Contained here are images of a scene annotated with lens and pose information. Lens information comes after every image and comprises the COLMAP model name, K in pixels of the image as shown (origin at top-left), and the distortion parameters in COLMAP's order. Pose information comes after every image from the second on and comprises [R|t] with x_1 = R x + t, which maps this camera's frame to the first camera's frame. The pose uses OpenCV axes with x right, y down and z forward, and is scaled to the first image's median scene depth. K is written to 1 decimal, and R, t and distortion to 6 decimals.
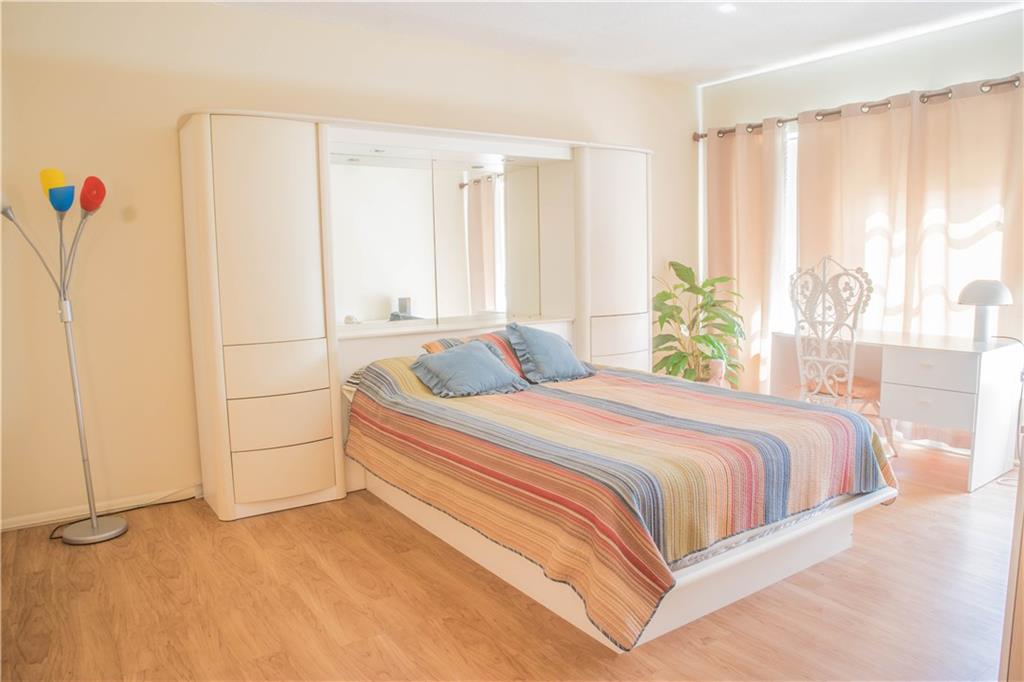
lens RADIAL K [[699.8, 0, 512.0], [0, 699.8, 341.0], [0, 0, 1]] dist [-0.083962, 0.005685]
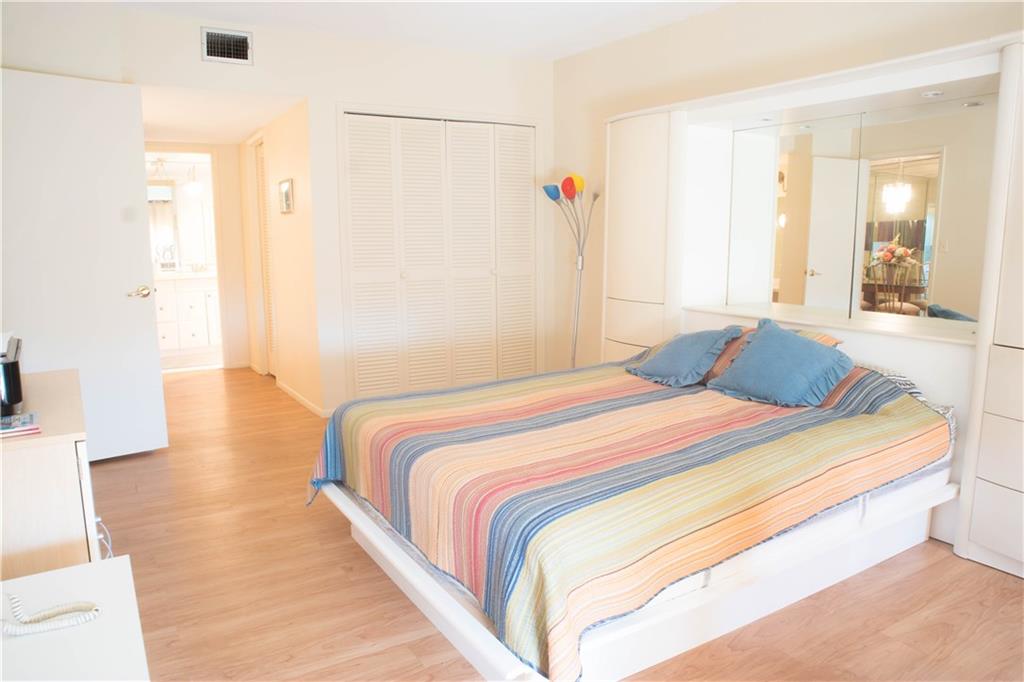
lens RADIAL K [[699.8, 0, 512.0], [0, 699.8, 341.0], [0, 0, 1]] dist [-0.083962, 0.005685]
pose [[-0.056239, 0.166548, -0.984428, 1.068252], [-0.106540, 0.979358, 0.171777, -0.138286], [0.992717, 0.114542, -0.037334, 0.999316]]
